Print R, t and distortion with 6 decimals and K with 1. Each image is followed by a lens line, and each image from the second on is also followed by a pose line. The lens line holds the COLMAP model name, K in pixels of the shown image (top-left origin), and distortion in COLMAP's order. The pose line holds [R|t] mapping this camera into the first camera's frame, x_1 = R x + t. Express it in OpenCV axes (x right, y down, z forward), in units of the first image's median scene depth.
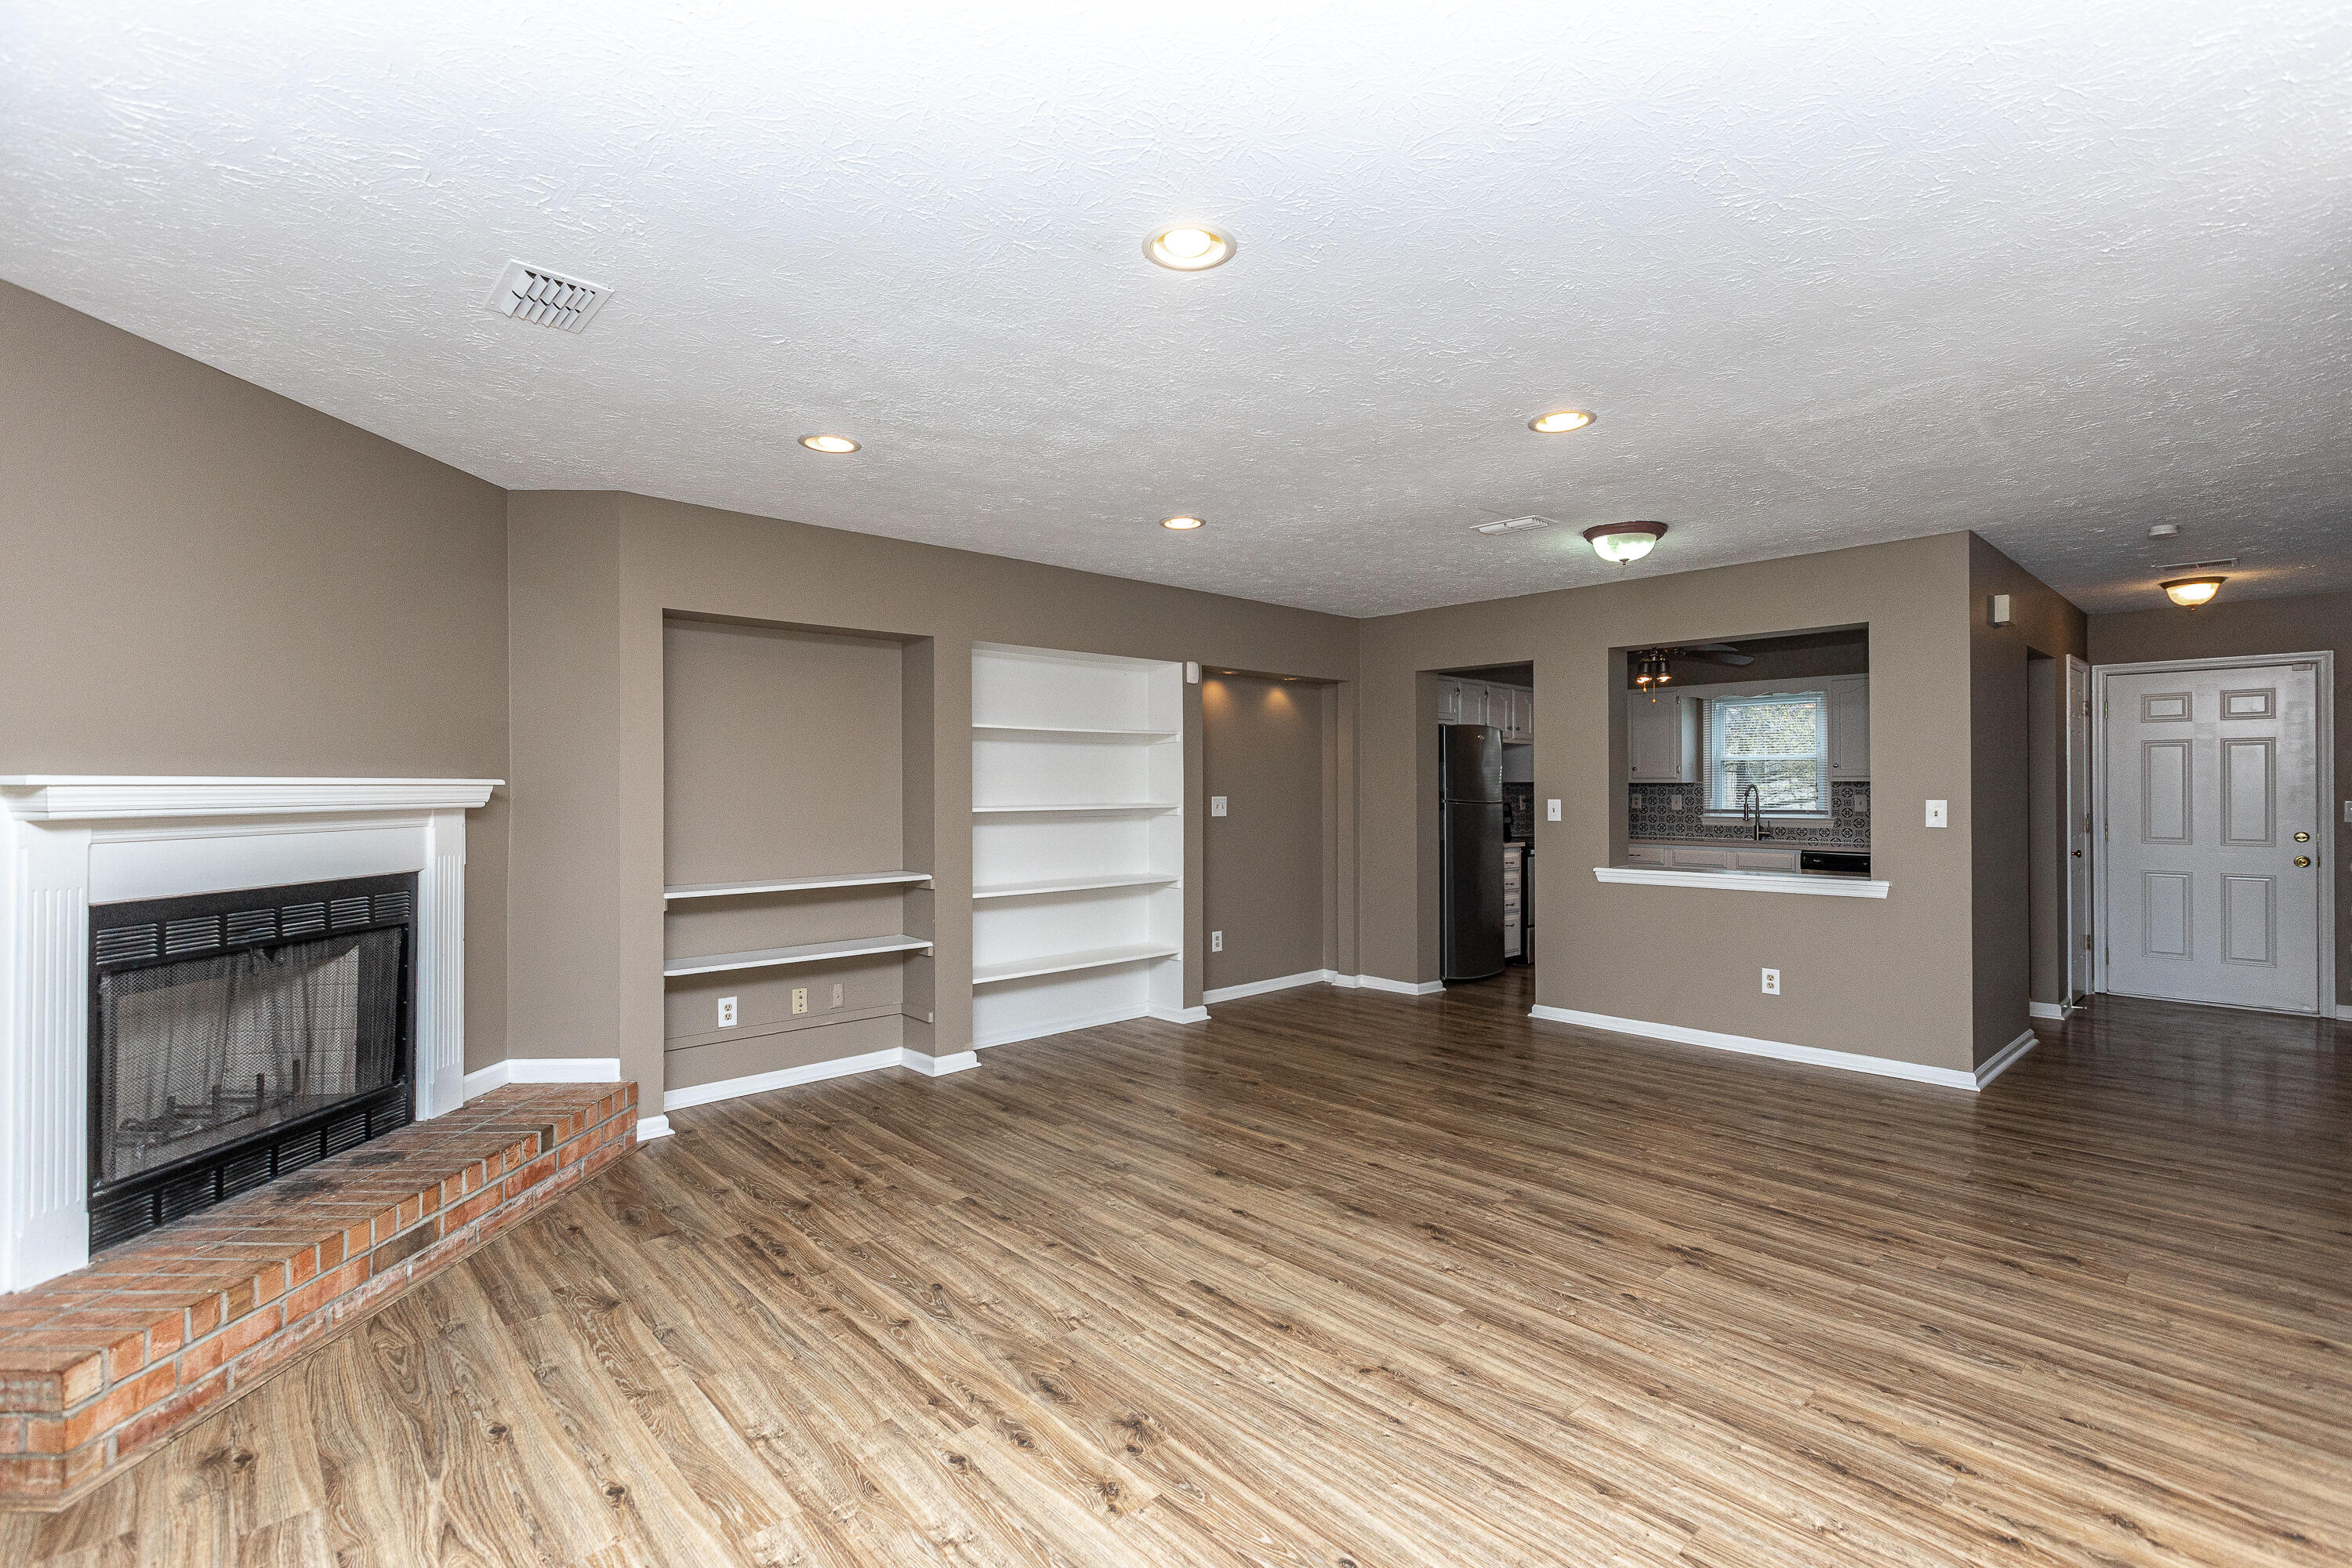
lens RADIAL K [[1021.5, 0, 1214.2], [0, 1021.5, 786.2], [0, 0, 1]] dist [0.000899, 0.000393]
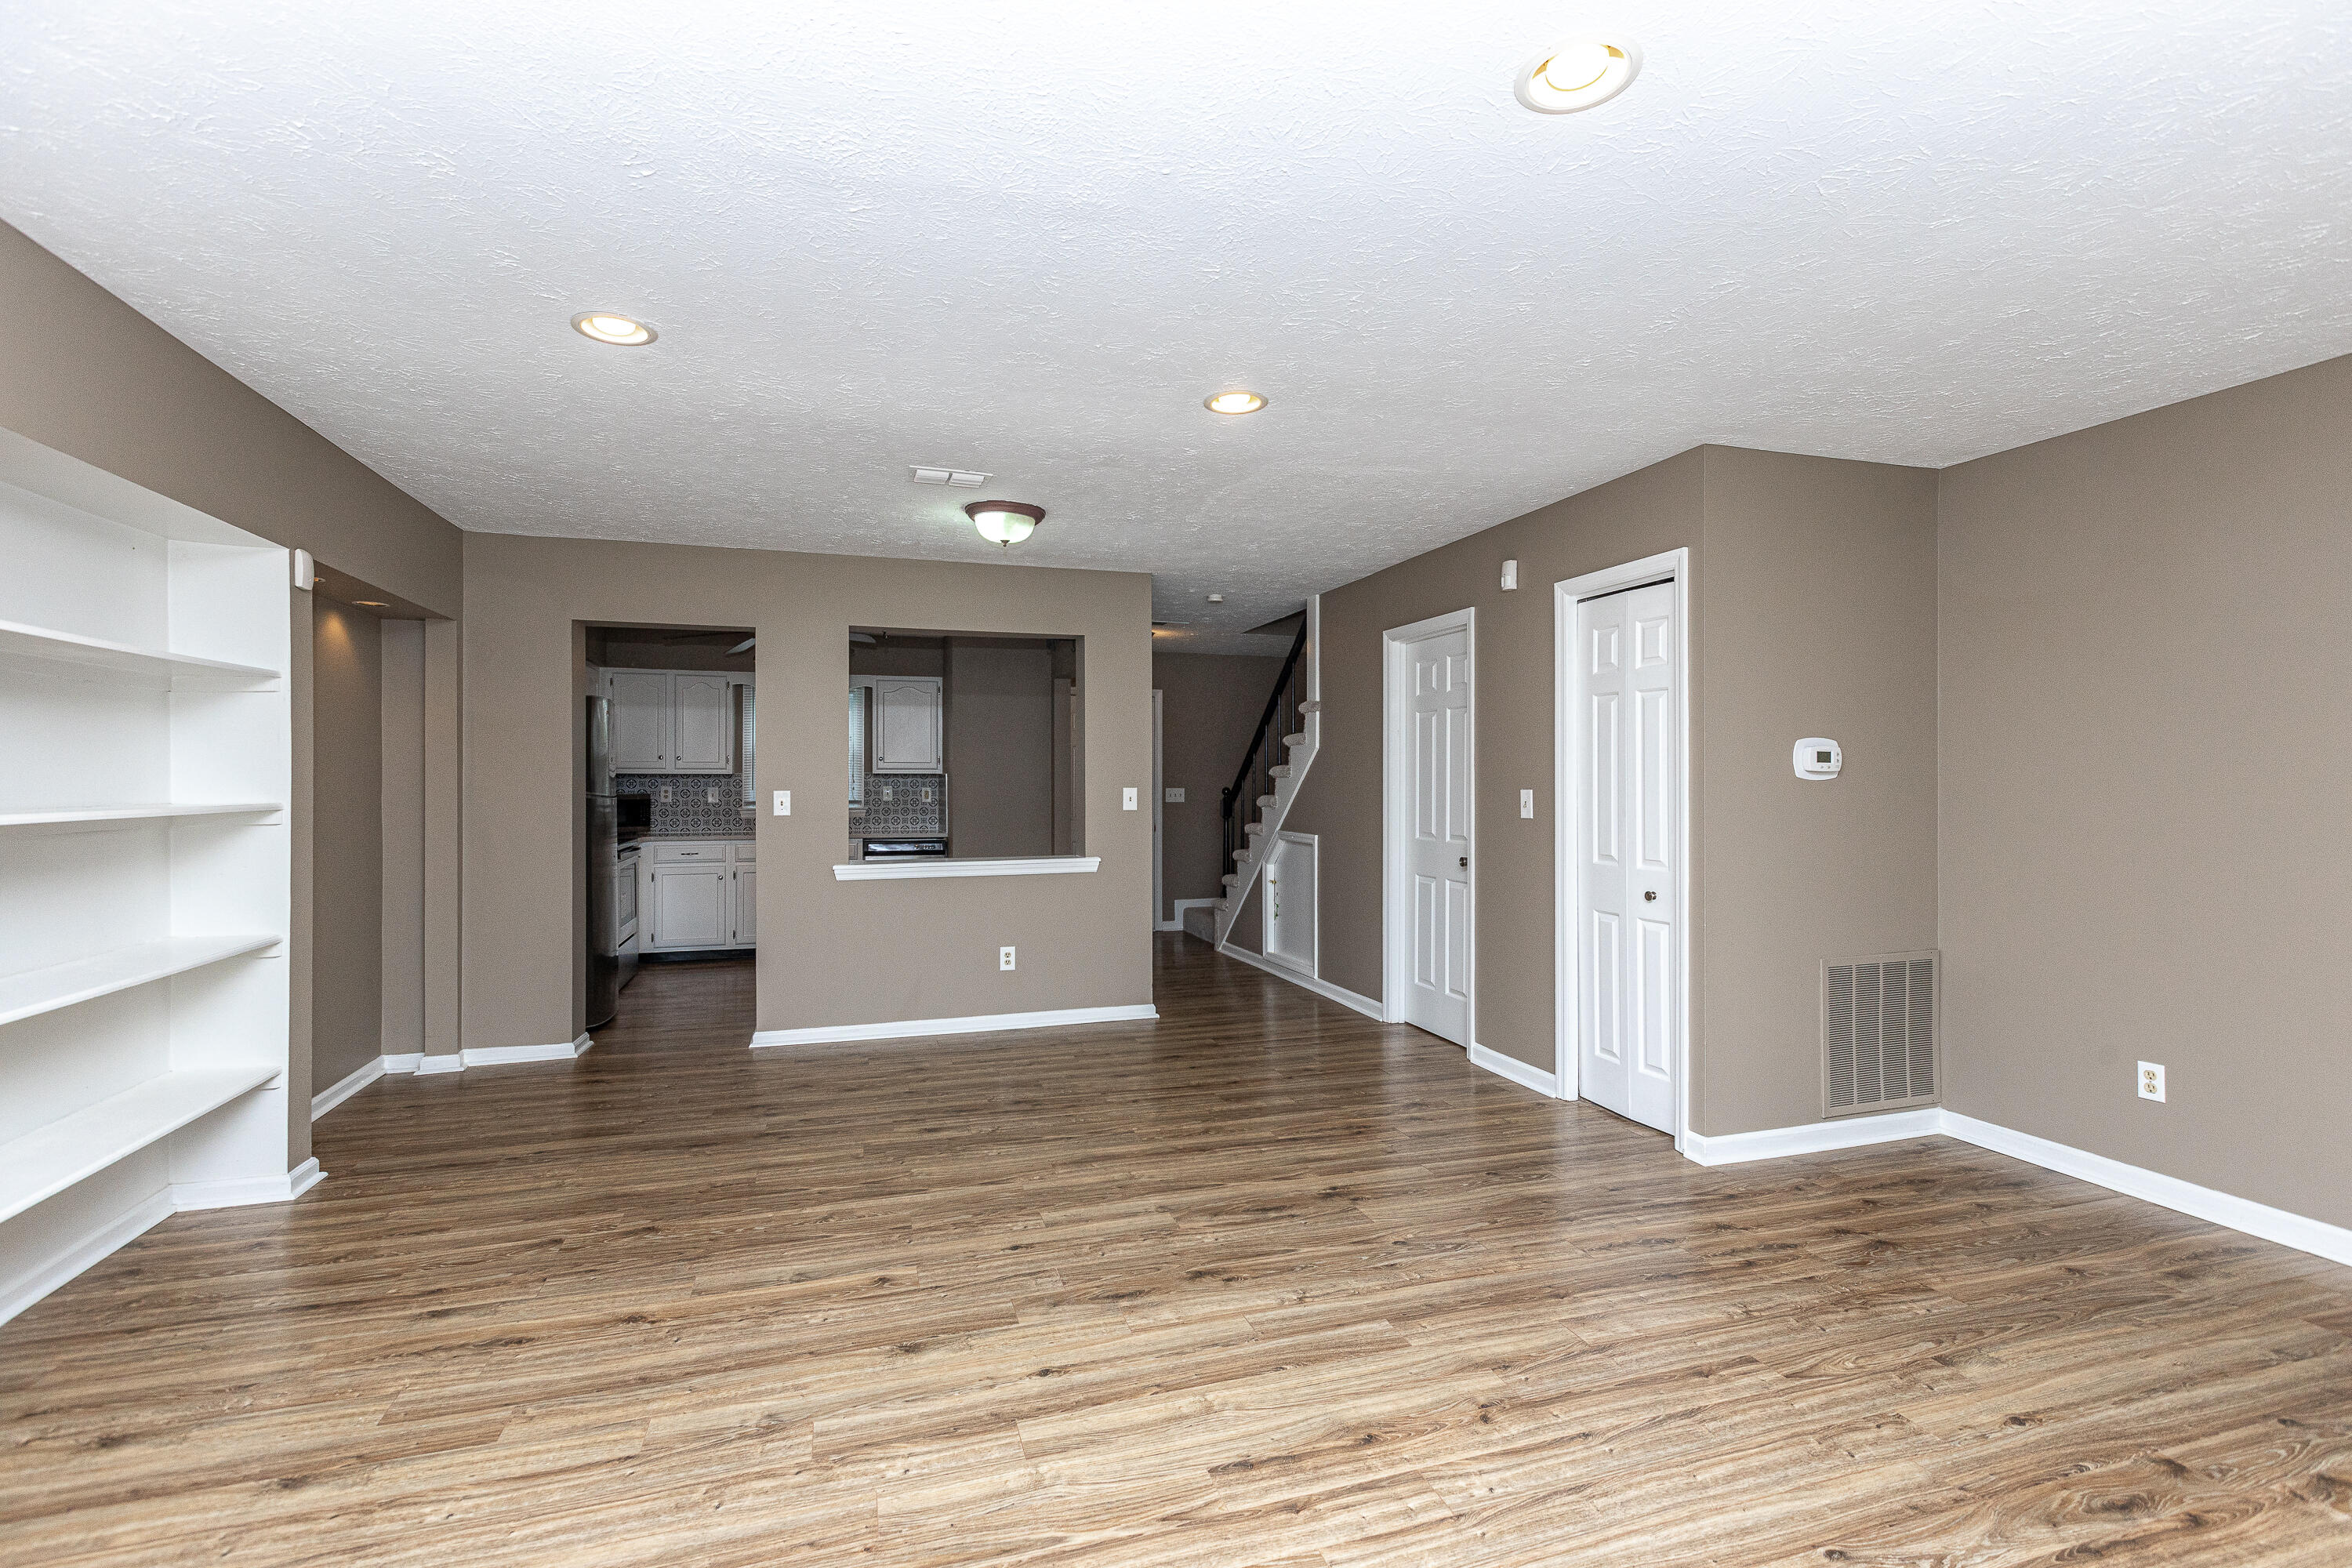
lens RADIAL K [[1021.5, 0, 1181.5], [0, 1021.5, 768.7], [0, 0, 1]] dist [0.000899, 0.000393]
pose [[0.468625, 0.011487, 0.883322, -0.503602], [-0.001428, 0.999924, -0.012246, 0.007464], [-0.883396, 0.004477, 0.468606, 0.525445]]
